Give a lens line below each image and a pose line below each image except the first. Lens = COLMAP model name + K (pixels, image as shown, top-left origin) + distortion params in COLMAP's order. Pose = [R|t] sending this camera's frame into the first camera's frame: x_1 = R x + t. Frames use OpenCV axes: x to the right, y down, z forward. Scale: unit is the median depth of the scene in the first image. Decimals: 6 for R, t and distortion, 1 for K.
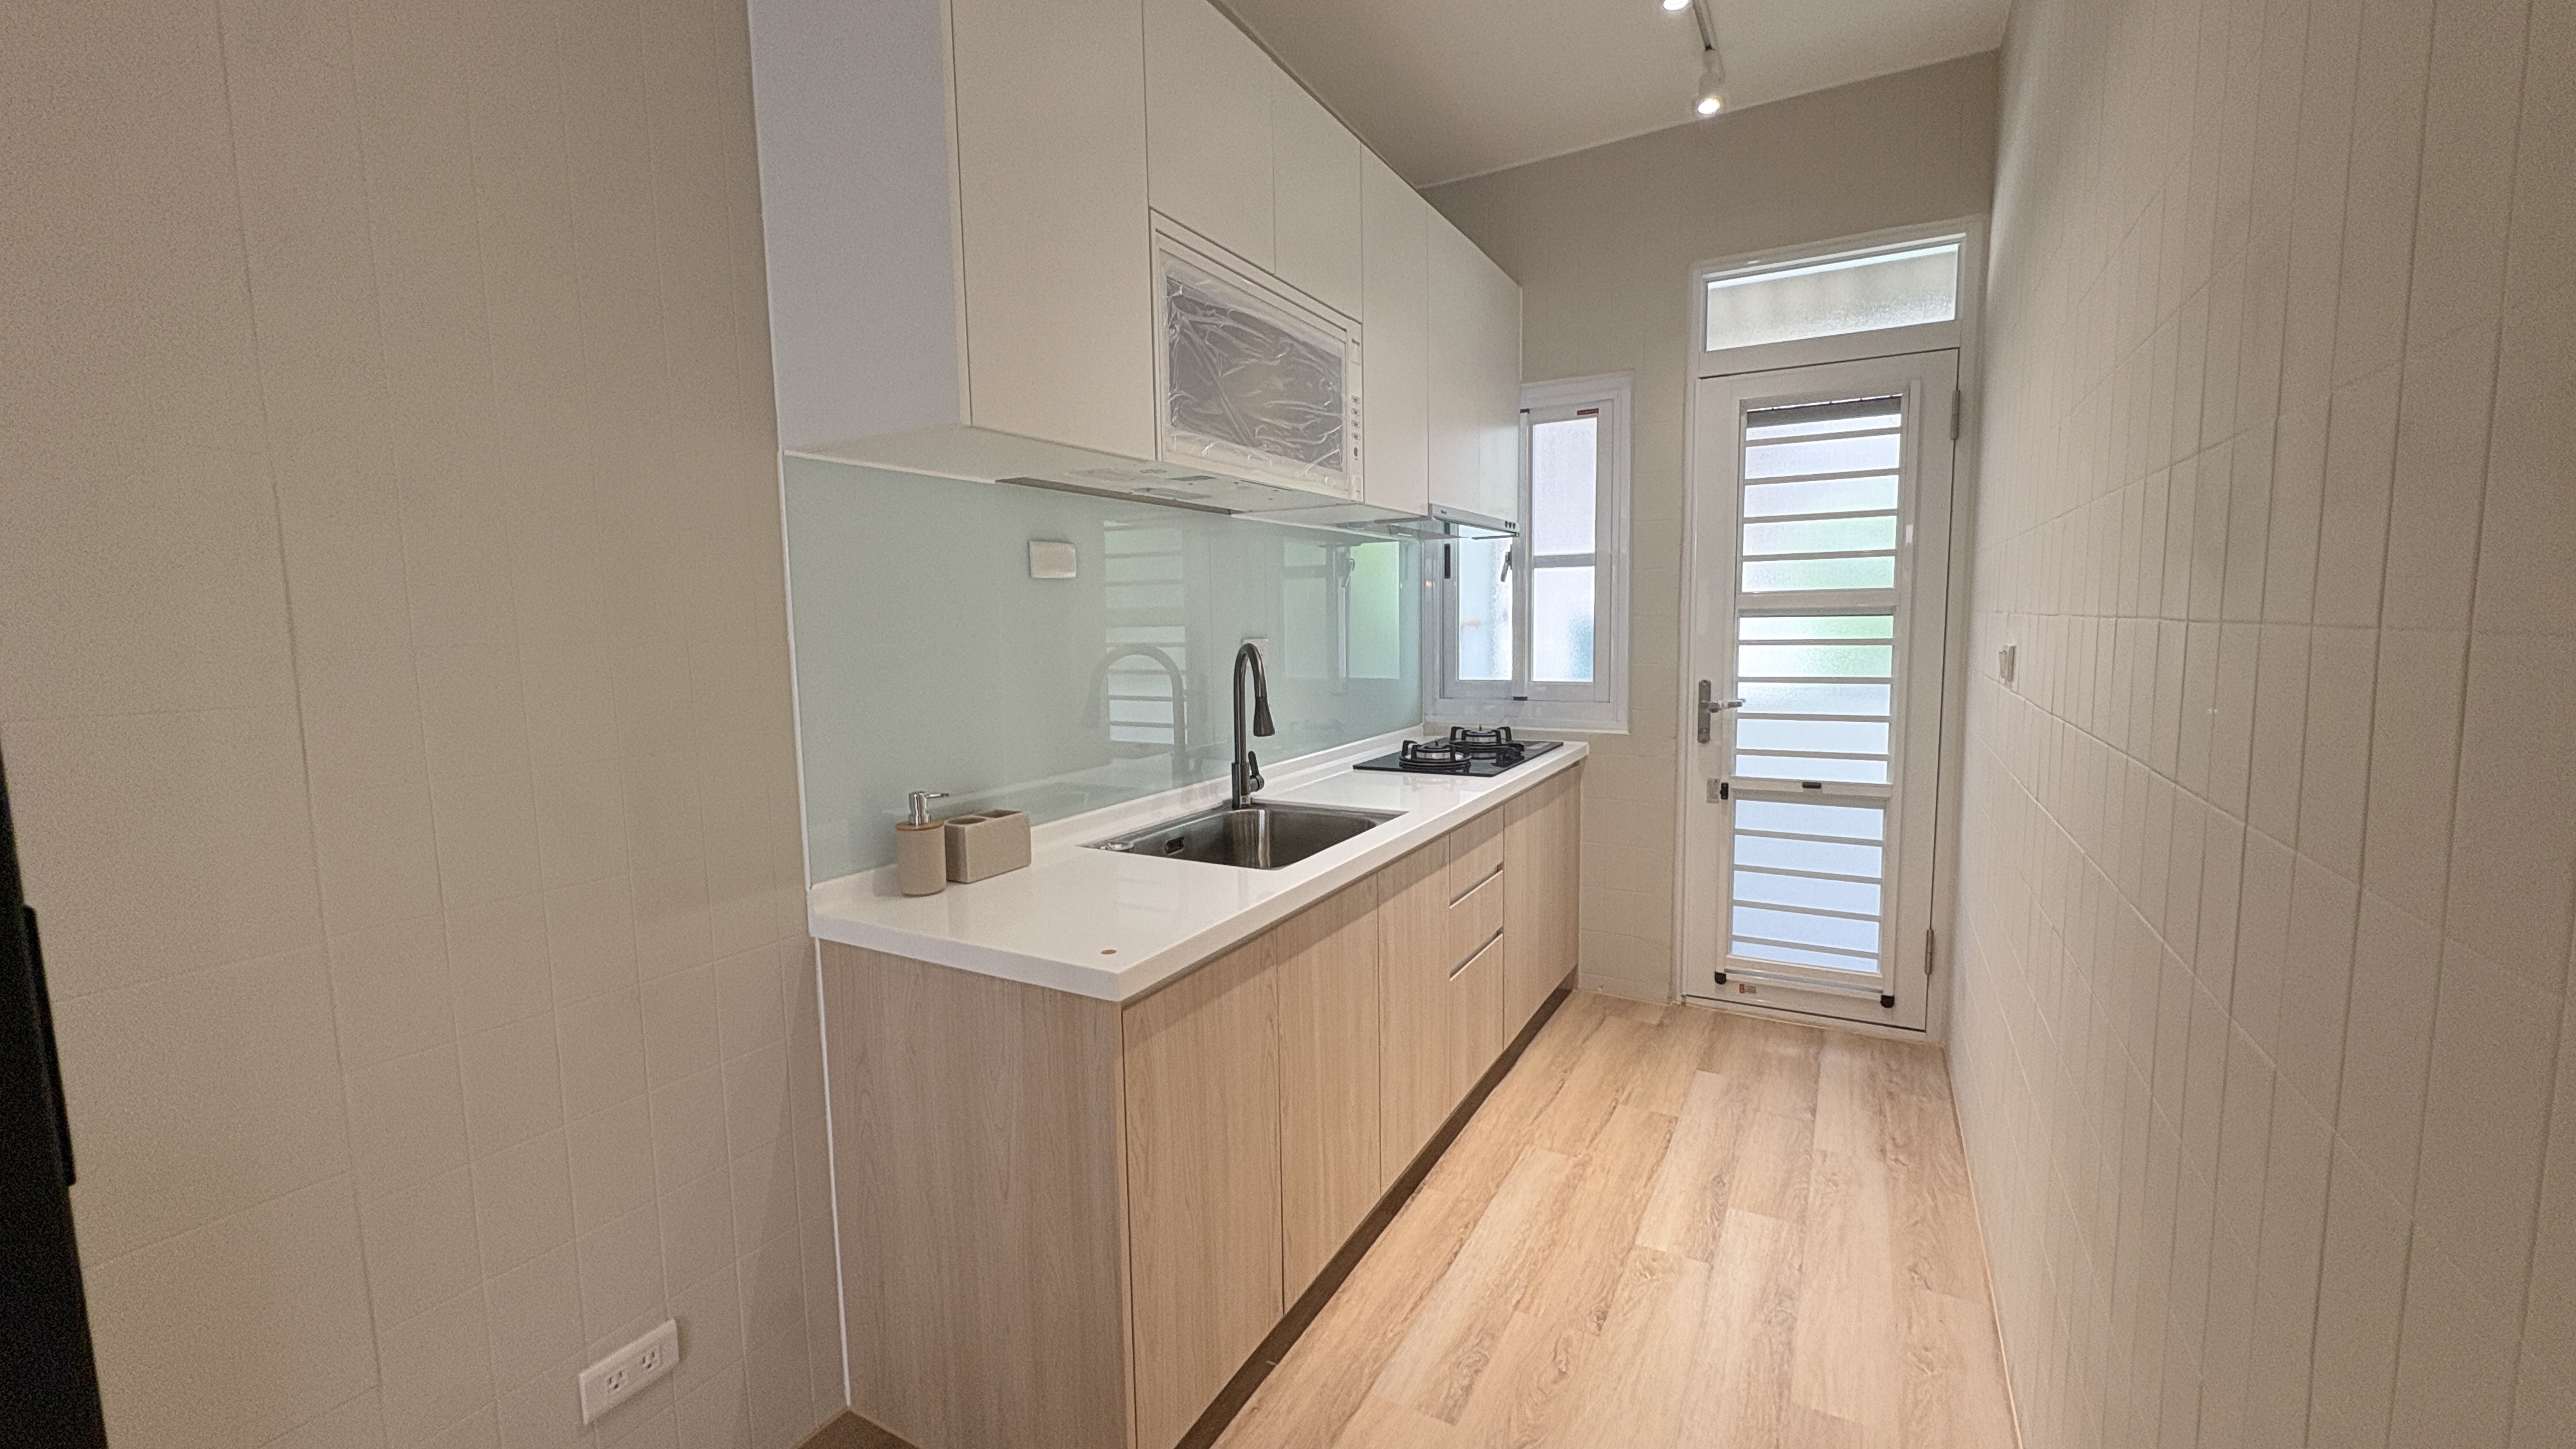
lens RADIAL K [[1031.8, 0, 1297.9], [0, 1031.8, 732.4], [0, 0, 1]] dist [-0.000289, -0.000174]
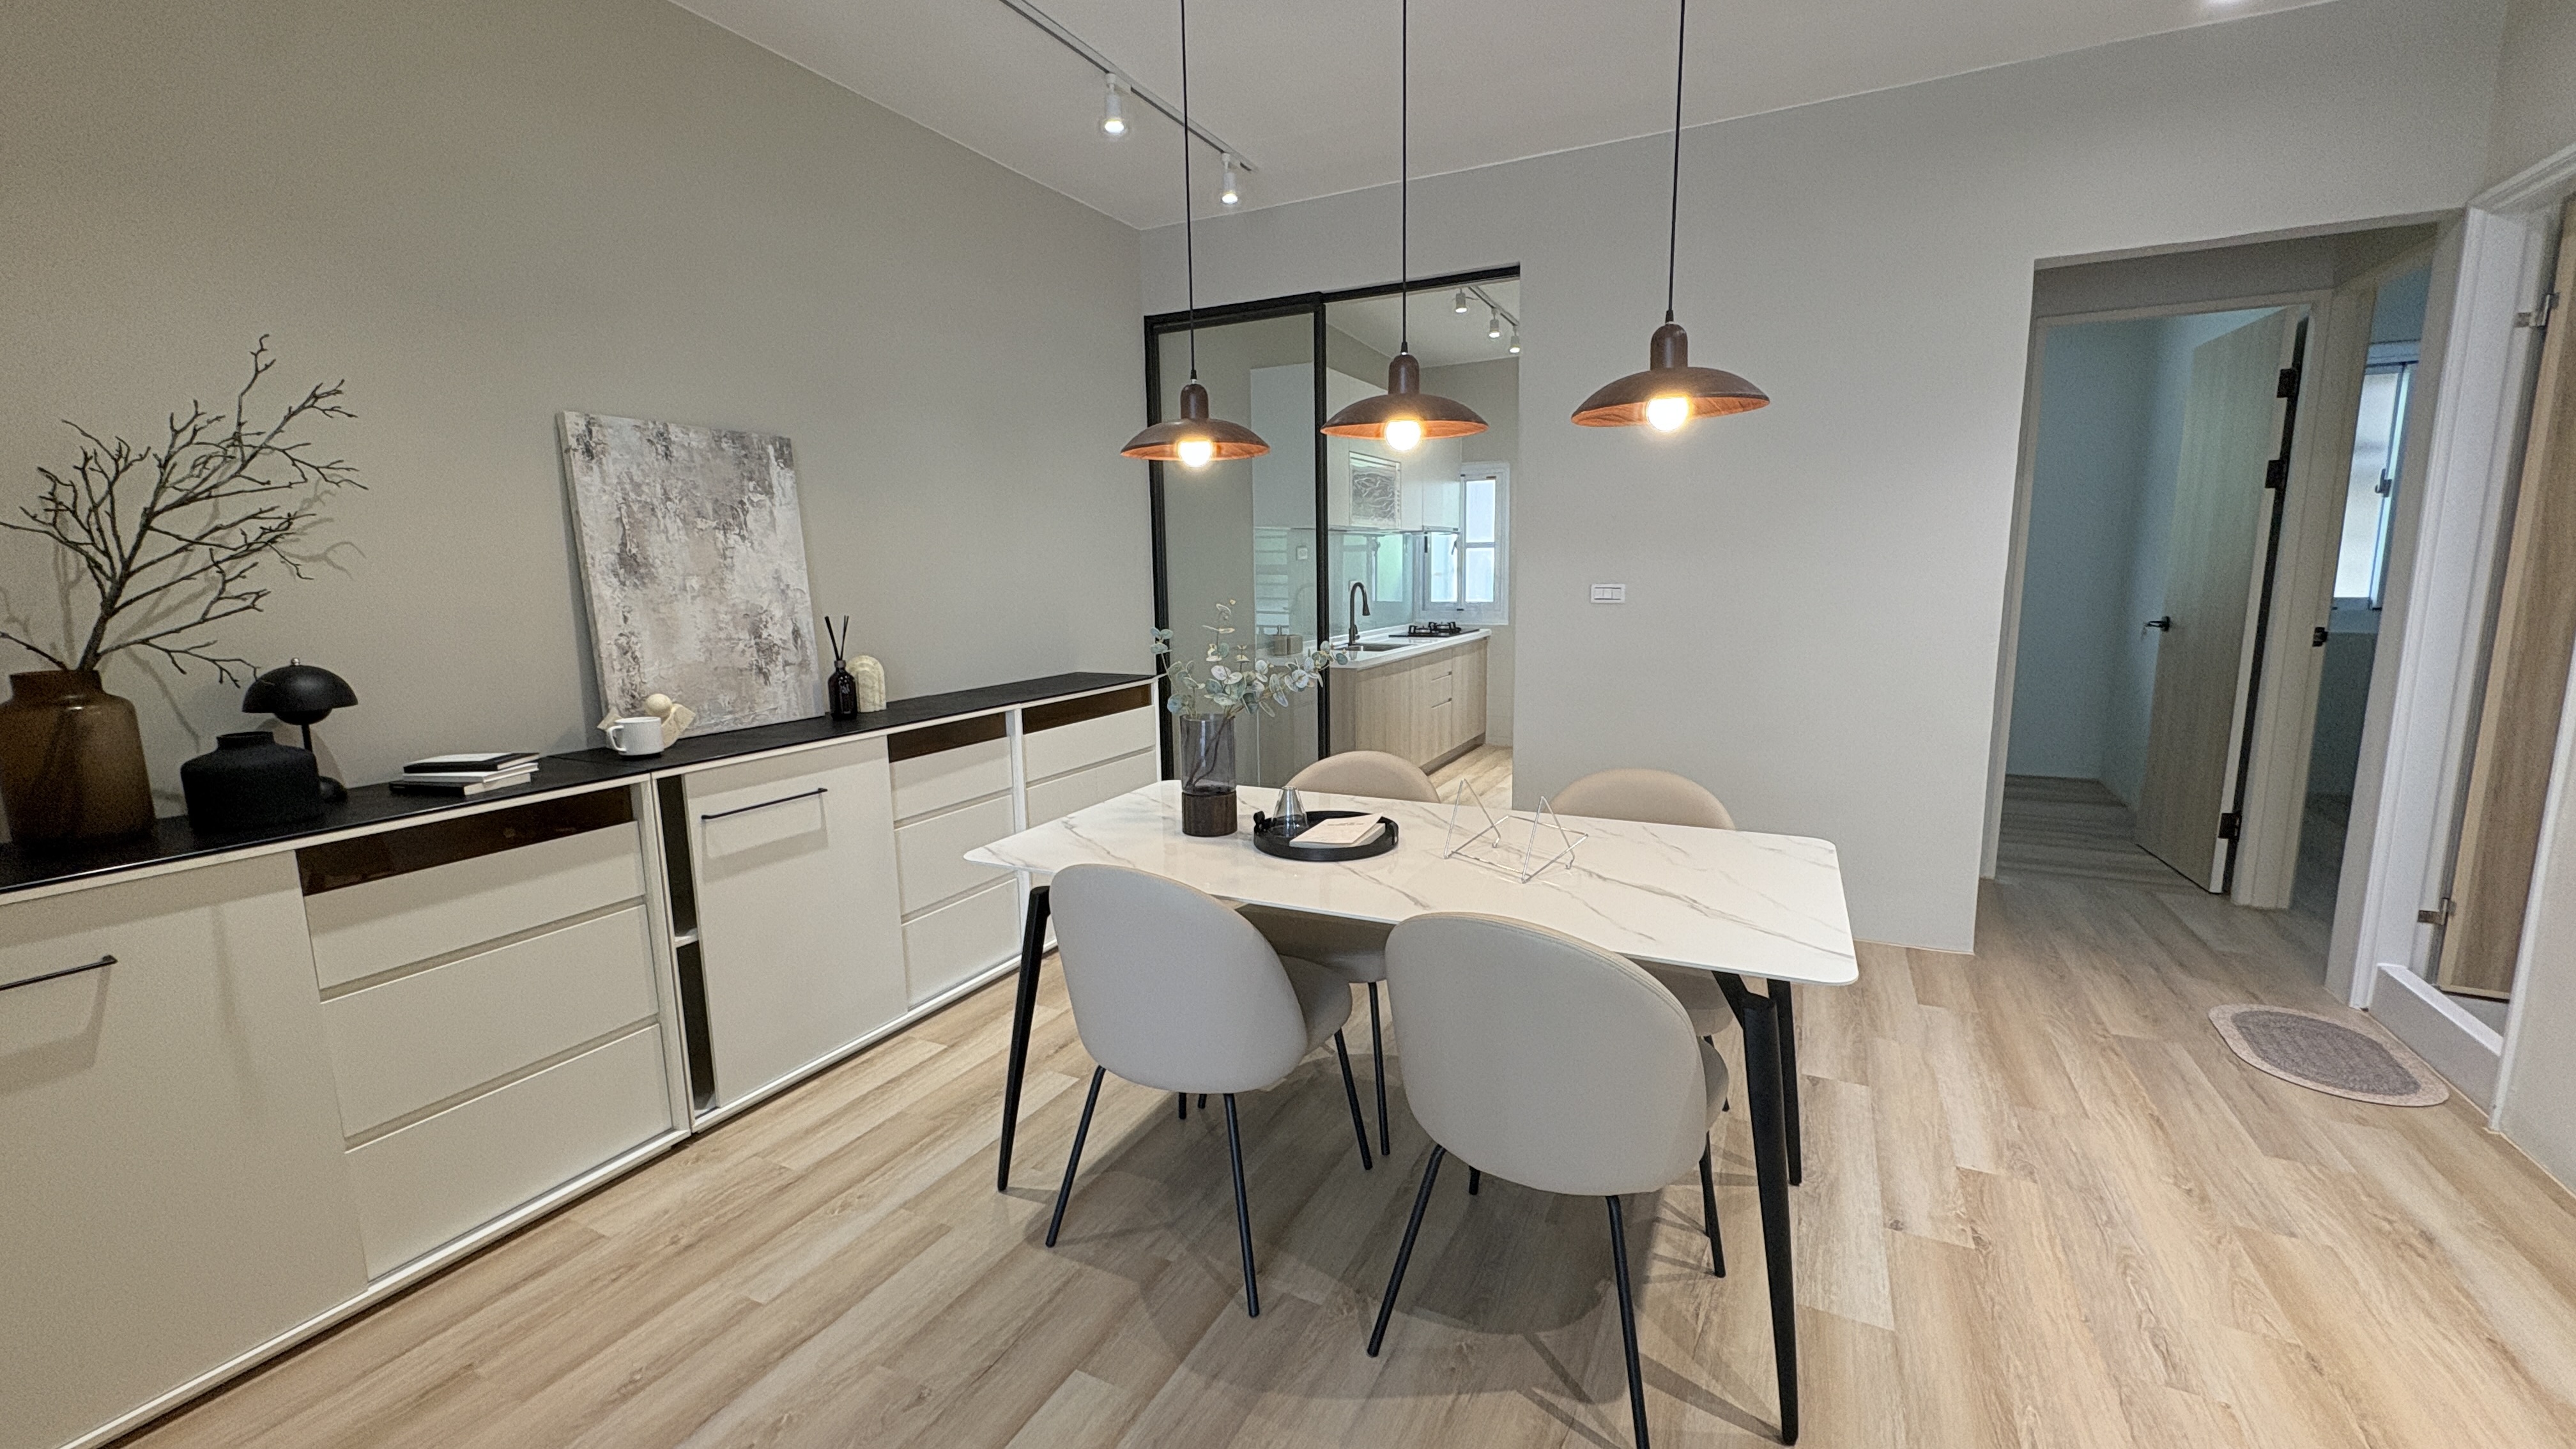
lens RADIAL K [[1031.8, 0, 1284.6], [0, 1031.8, 726.9], [0, 0, 1]] dist [-0.000289, -0.000174]
pose [[0.999476, -0.008455, 0.031249, -0.218639], [0.006713, 0.998441, 0.055414, 0.088619], [-0.031669, -0.055175, 0.997974, -1.145500]]
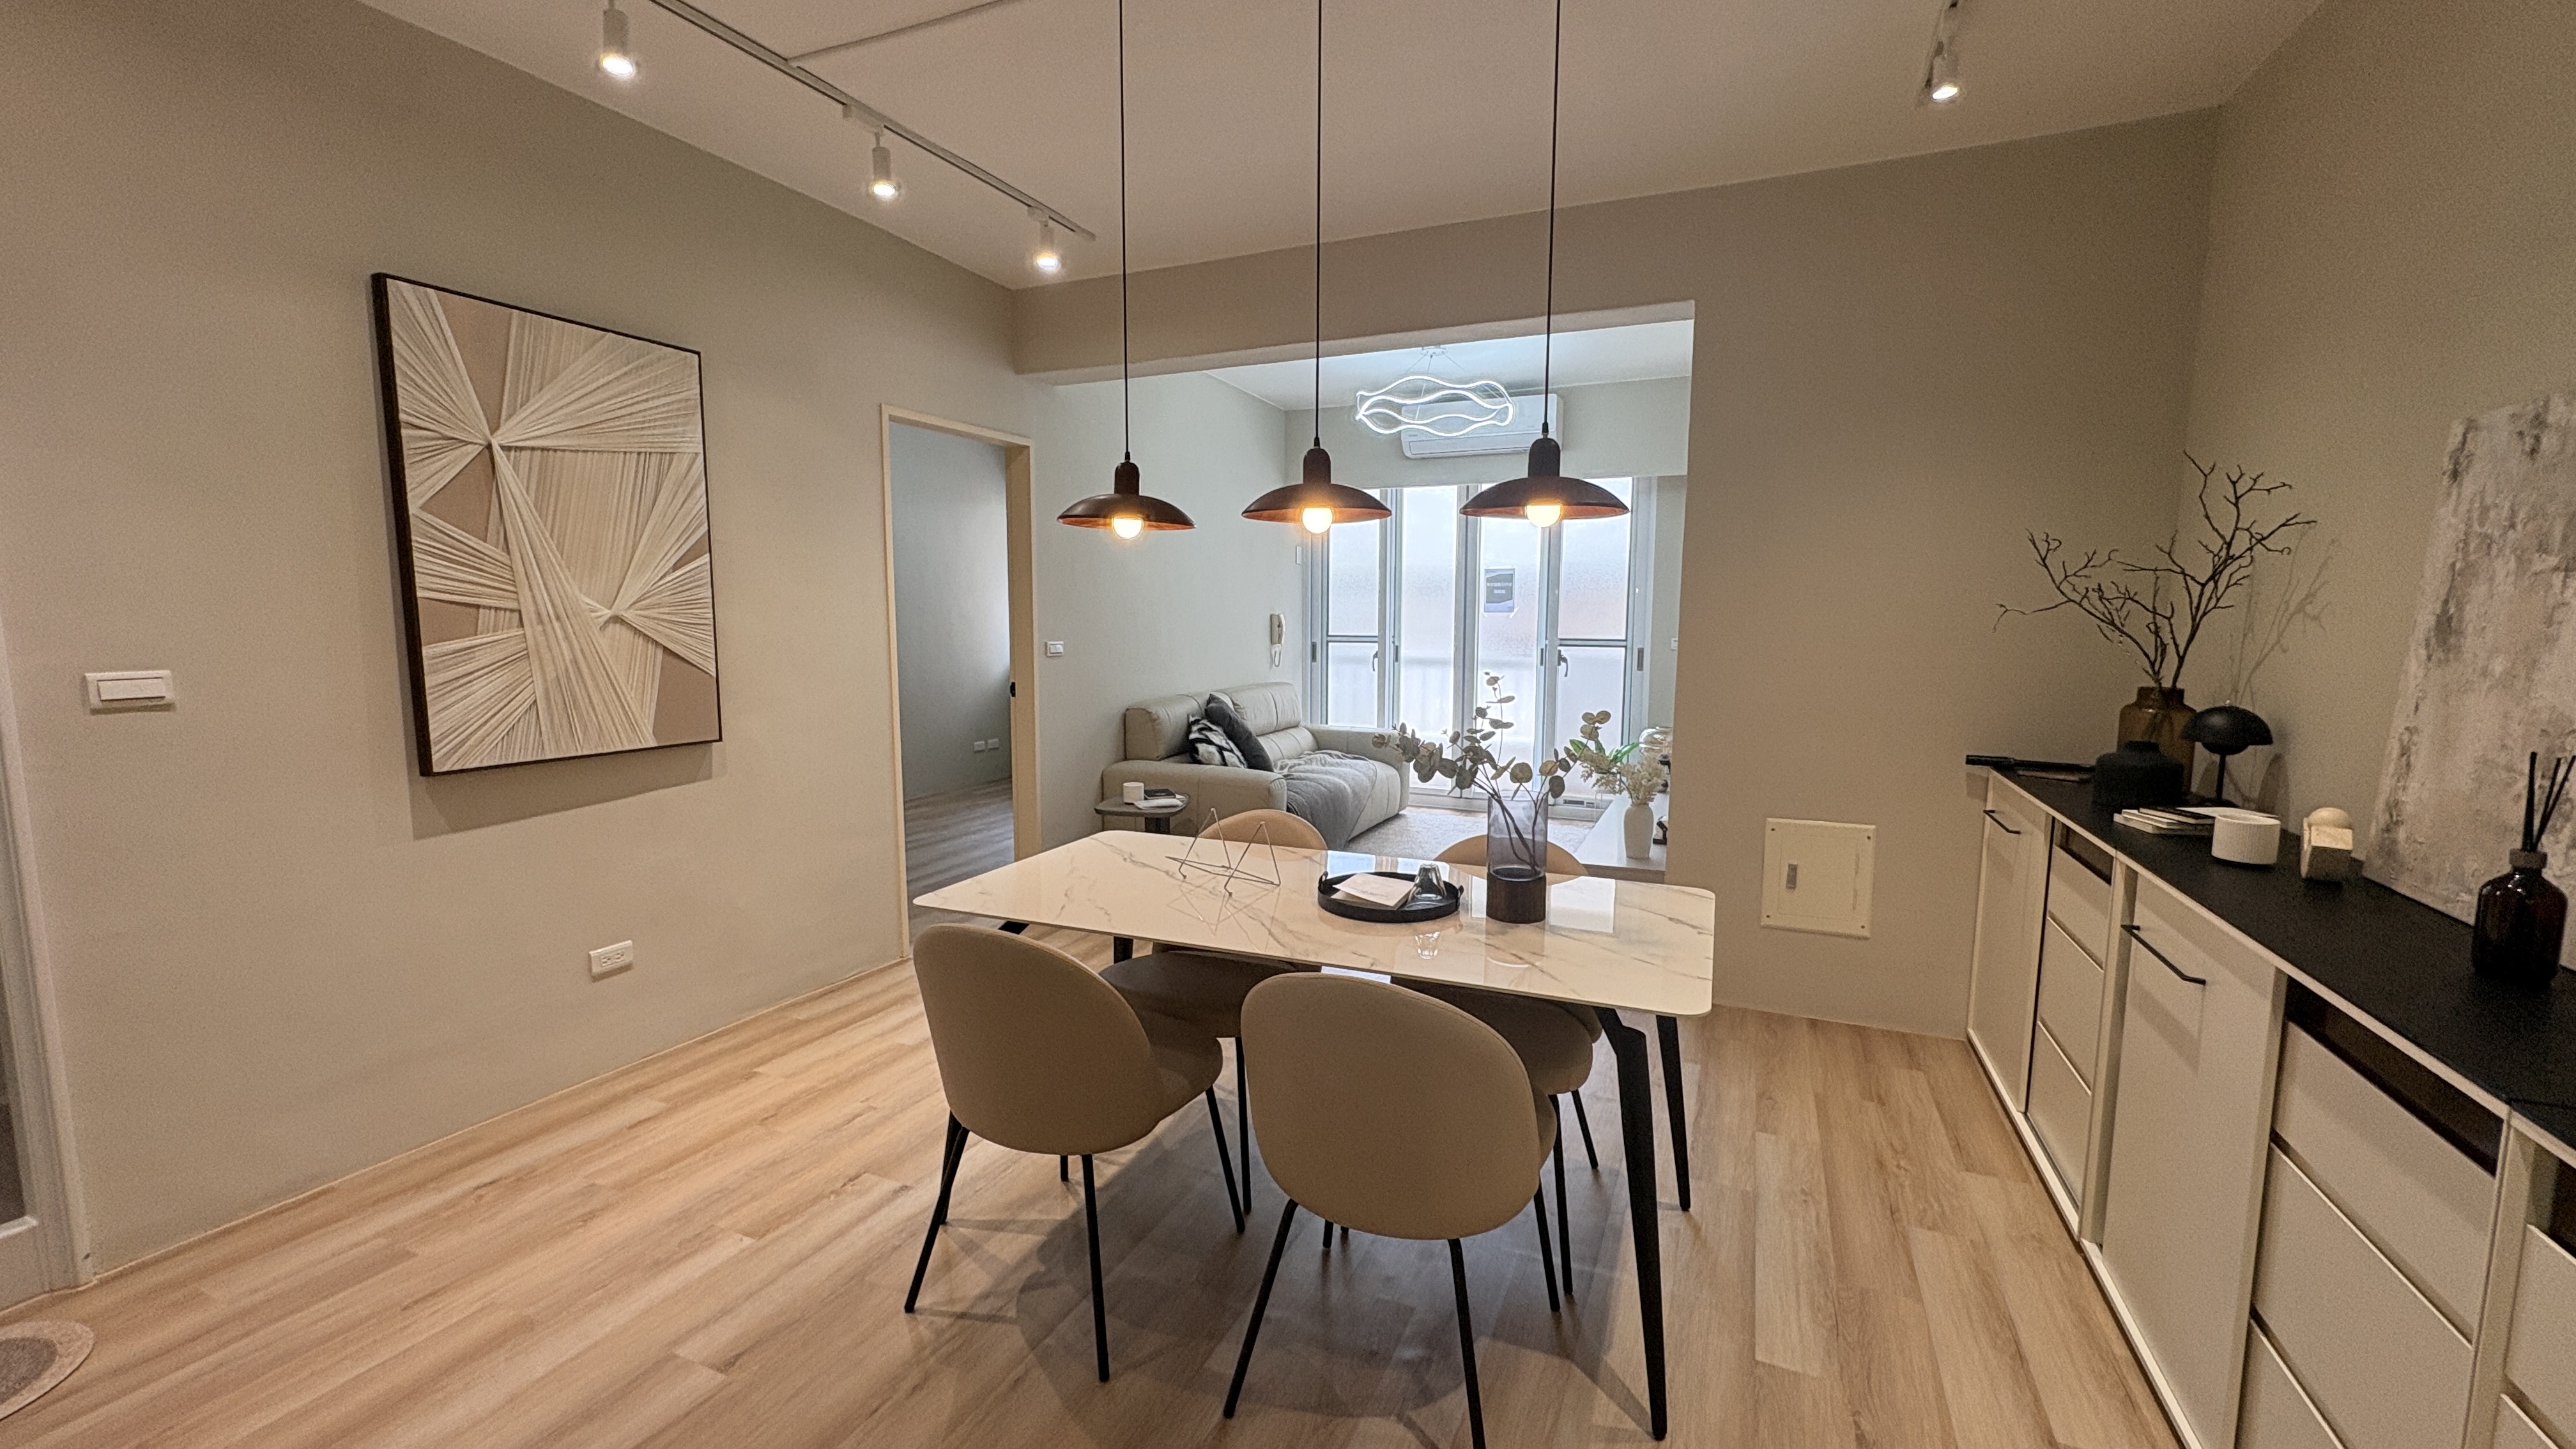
lens RADIAL K [[1031.8, 0, 1292.2], [0, 1031.8, 722.3], [0, 0, 1]] dist [-0.000289, -0.000174]
pose [[-0.996628, 0.016902, -0.080289, 0.415846], [-0.000277, 0.977854, 0.209290, -0.490706], [0.082049, 0.208607, -0.974552, 3.880054]]
